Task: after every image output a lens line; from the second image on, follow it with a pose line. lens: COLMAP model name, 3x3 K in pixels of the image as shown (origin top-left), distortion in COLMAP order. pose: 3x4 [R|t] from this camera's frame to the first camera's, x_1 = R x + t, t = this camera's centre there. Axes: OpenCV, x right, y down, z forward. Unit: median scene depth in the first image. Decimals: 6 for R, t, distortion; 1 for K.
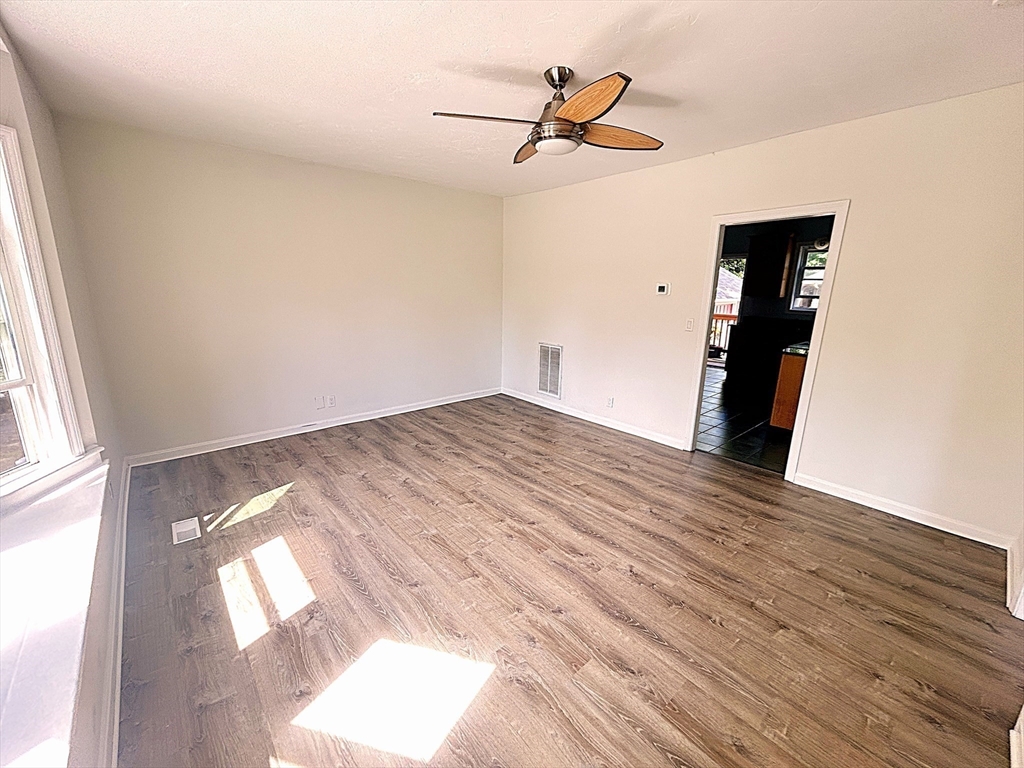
lens RADIAL K [[416.3, 0, 514.6], [0, 416.3, 412.6], [0, 0, 1]] dist [0.001796, 0.000777]
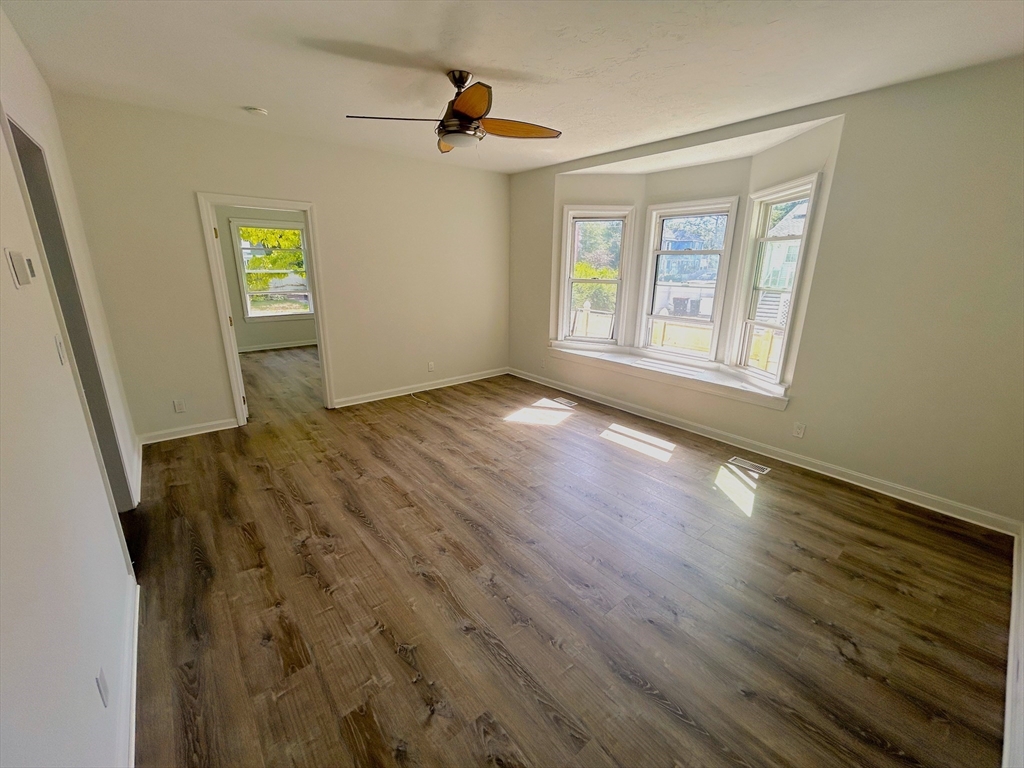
lens RADIAL K [[416.3, 0, 512.3], [0, 416.3, 383.1], [0, 0, 1]] dist [0.001796, 0.000777]
pose [[-0.999247, -0.034087, 0.018558, -0.072231], [-0.018106, 0.832363, 0.553935, -0.578392], [-0.034329, 0.553181, -0.832353, 1.814172]]
